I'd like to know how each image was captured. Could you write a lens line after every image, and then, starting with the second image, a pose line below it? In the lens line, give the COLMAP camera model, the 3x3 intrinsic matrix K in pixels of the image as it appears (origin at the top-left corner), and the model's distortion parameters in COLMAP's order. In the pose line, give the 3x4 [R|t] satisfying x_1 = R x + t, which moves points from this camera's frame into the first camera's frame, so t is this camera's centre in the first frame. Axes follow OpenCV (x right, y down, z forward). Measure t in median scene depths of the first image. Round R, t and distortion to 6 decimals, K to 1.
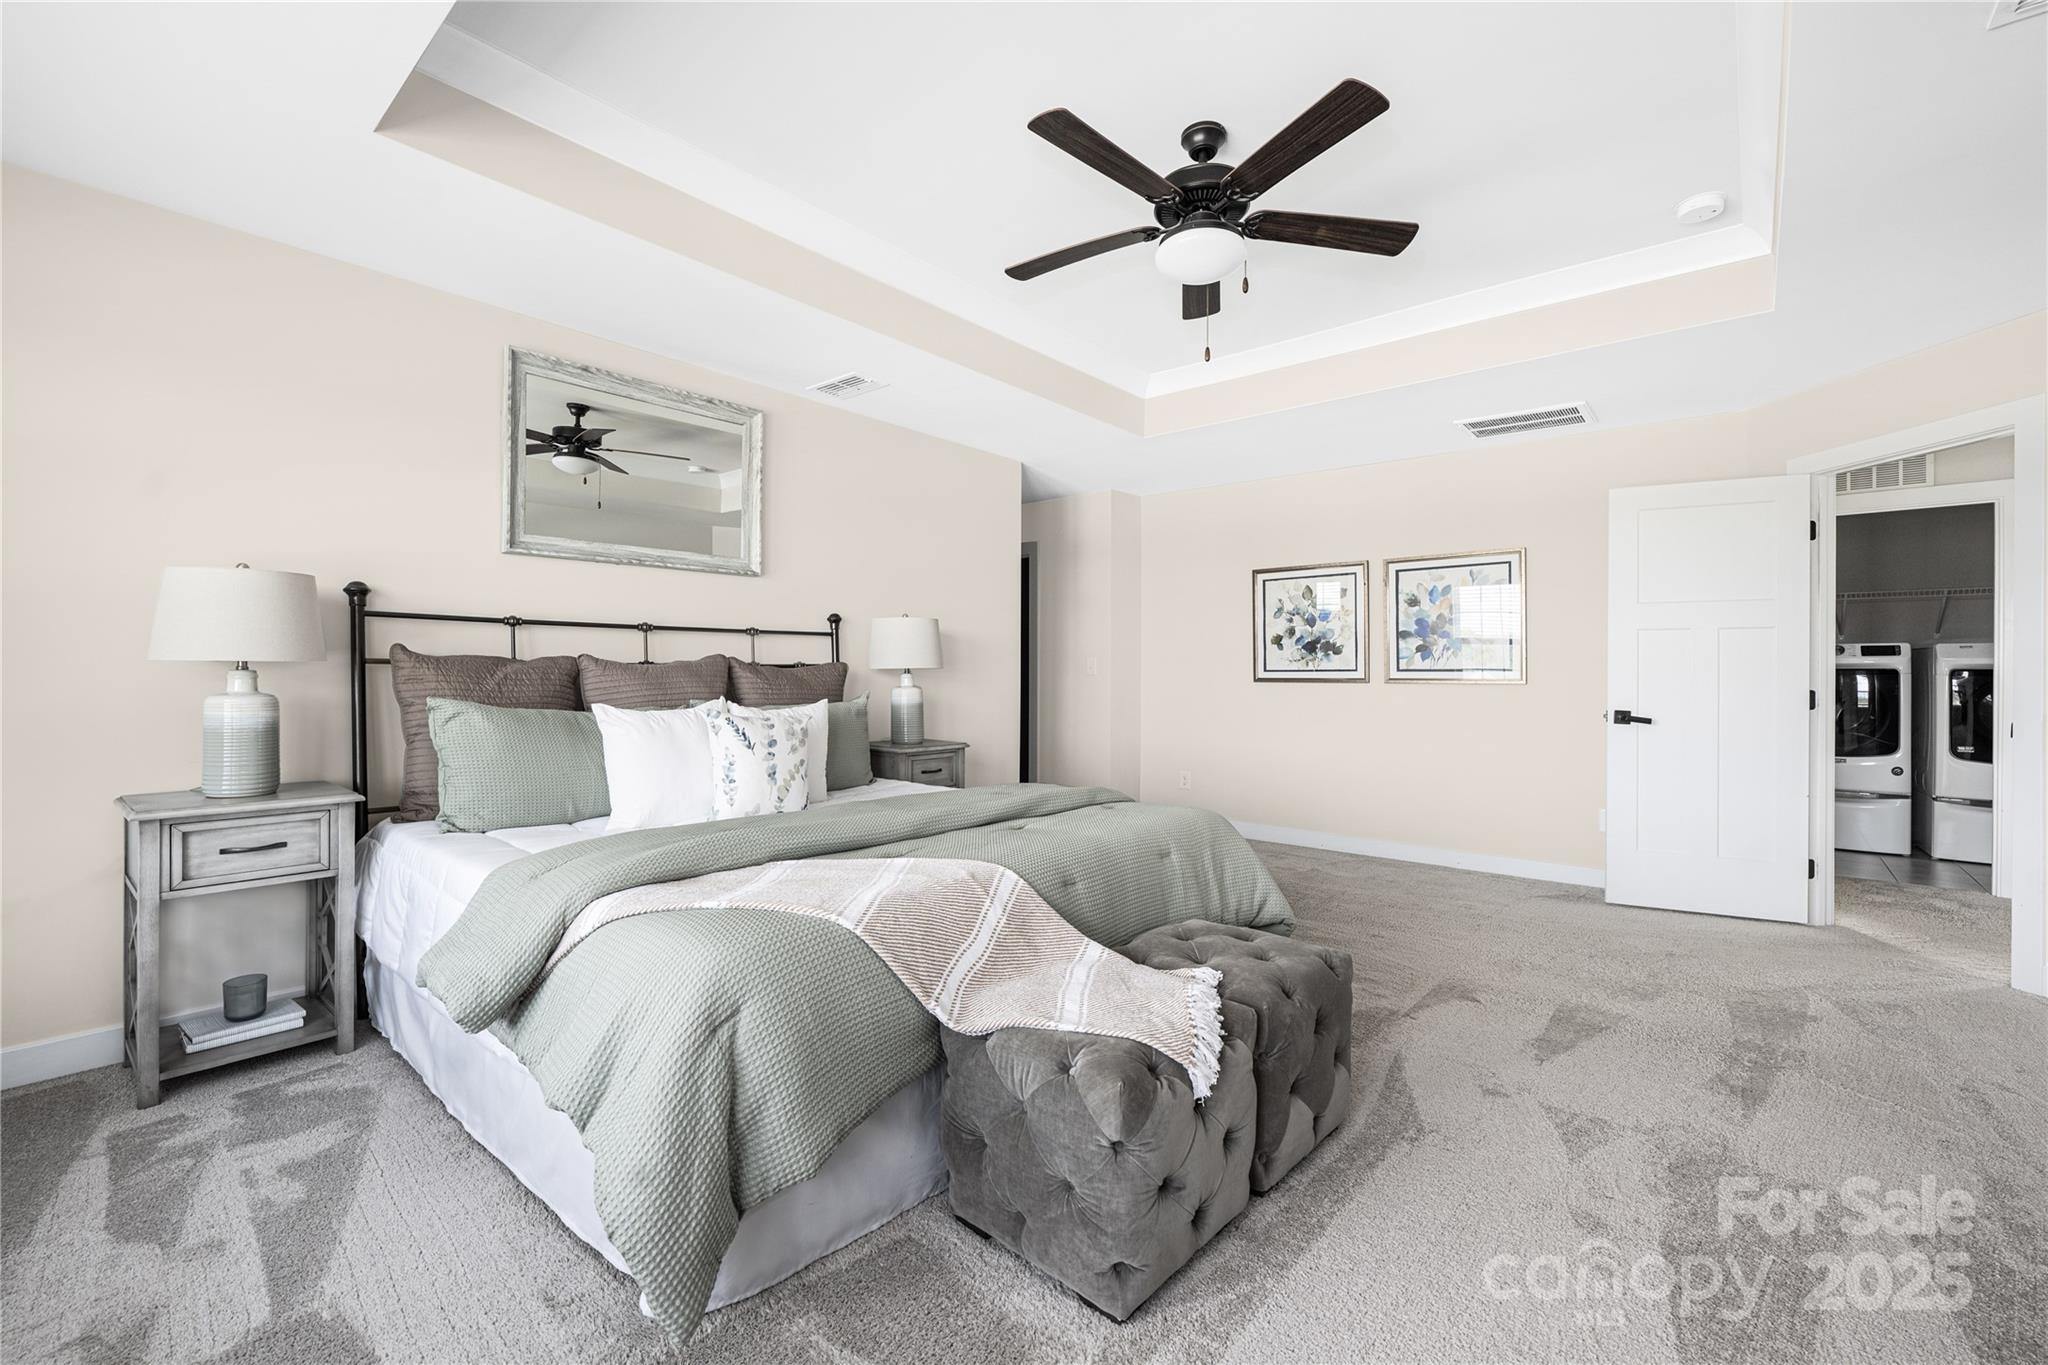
lens RADIAL K [[885.2, 0, 1014.0], [0, 885.2, 674.1], [0, 0, 1]] dist [-0.000146, 0.000020]
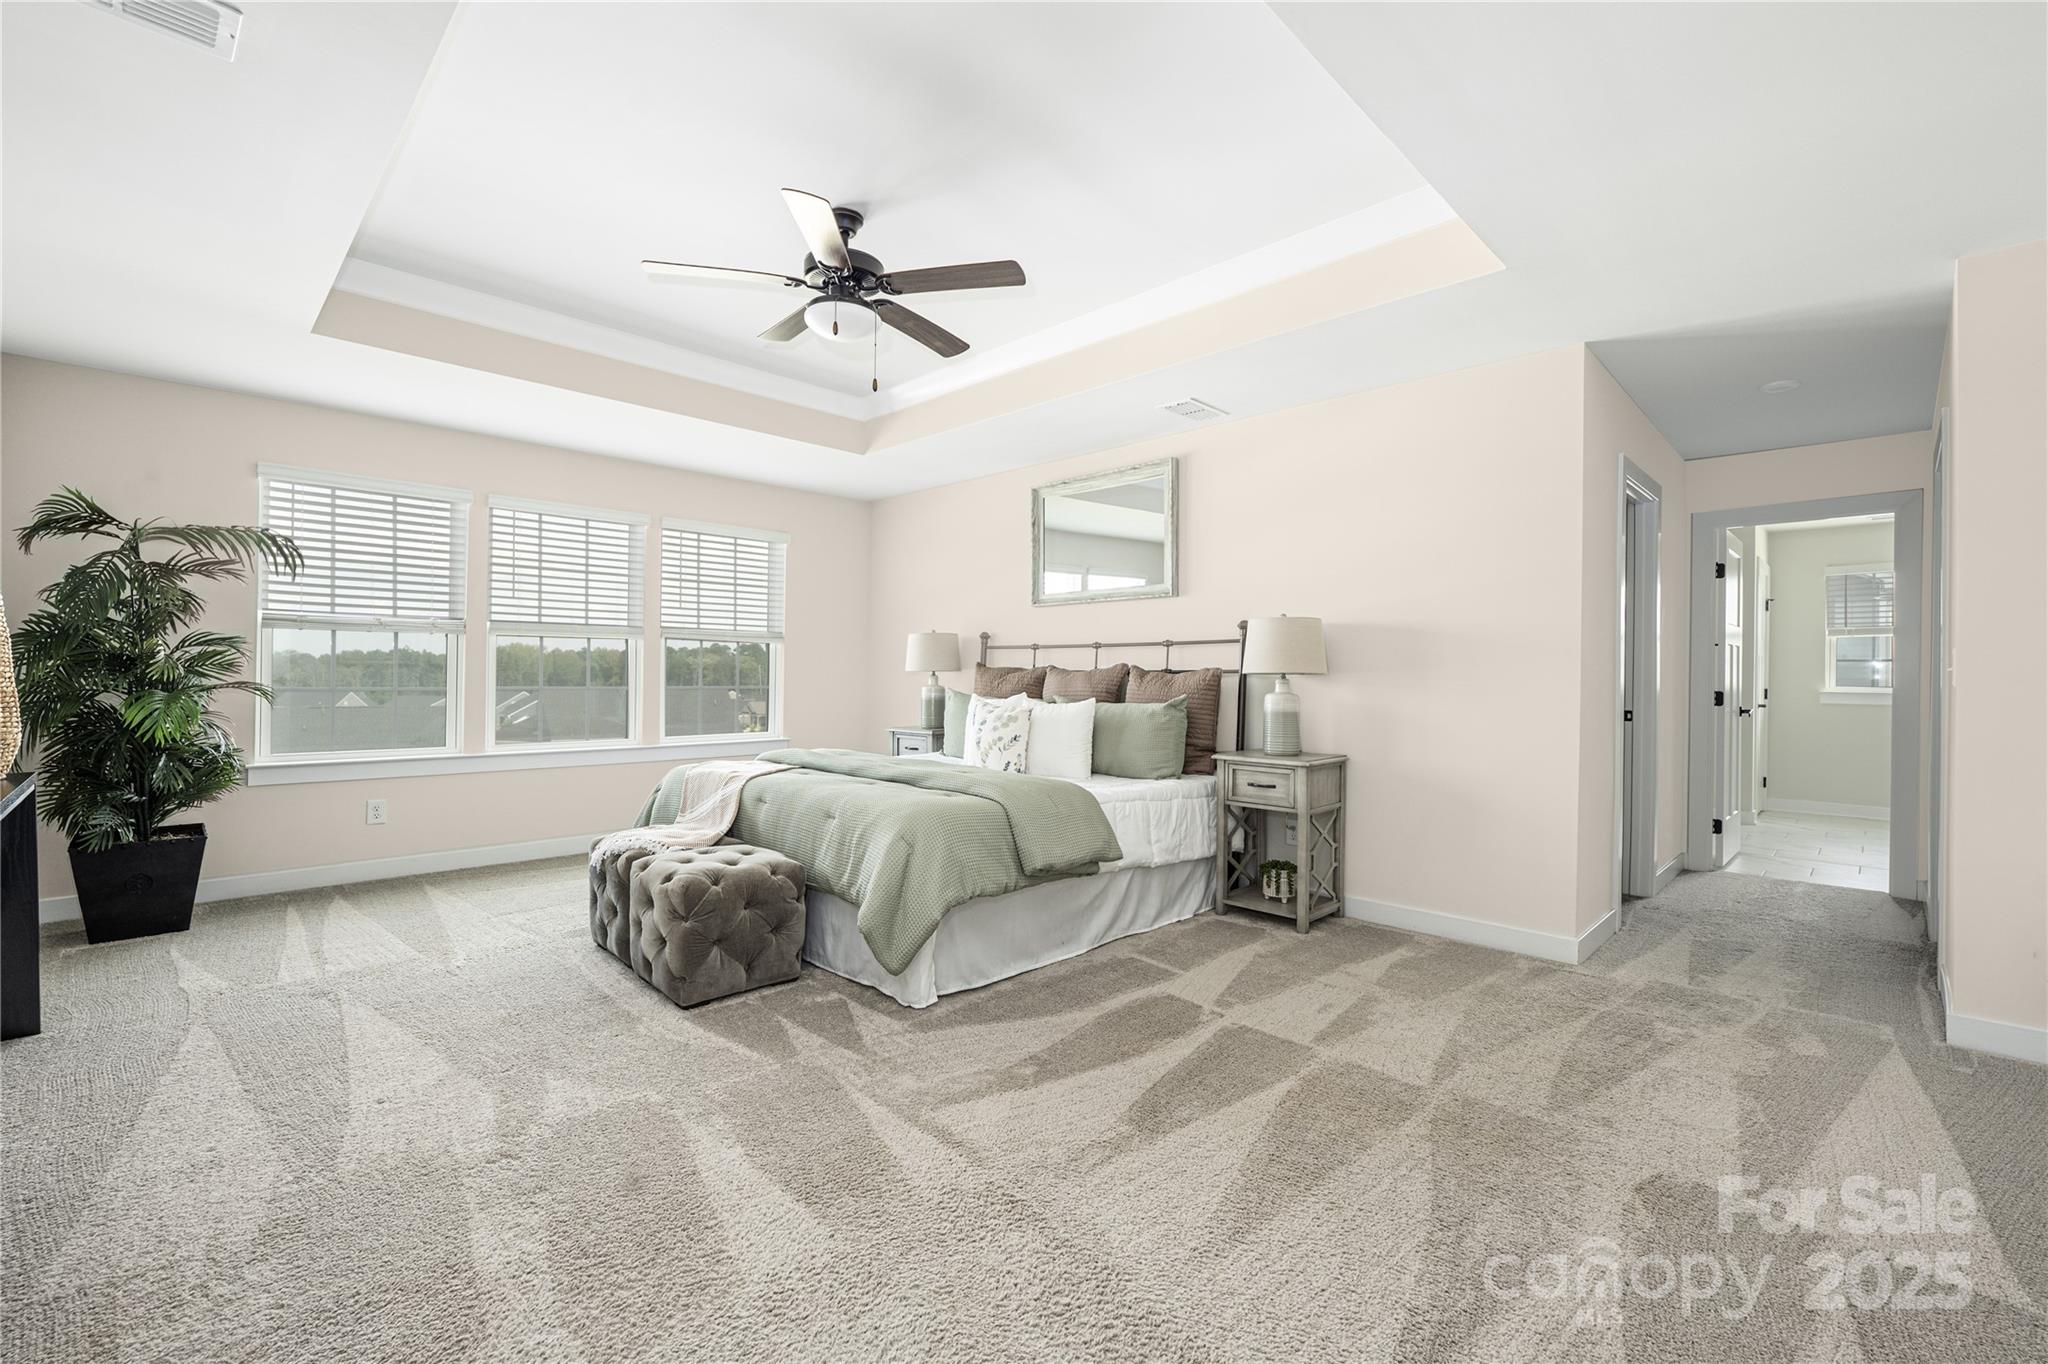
lens RADIAL K [[885.2, 0, 1009.9], [0, 885.2, 675.2], [0, 0, 1]] dist [-0.000146, 0.000020]
pose [[-0.095584, -0.004288, -0.995412, 1.113657], [-0.007736, 0.999964, -0.003564, 0.001681], [0.995391, 0.007360, -0.095614, 1.079553]]
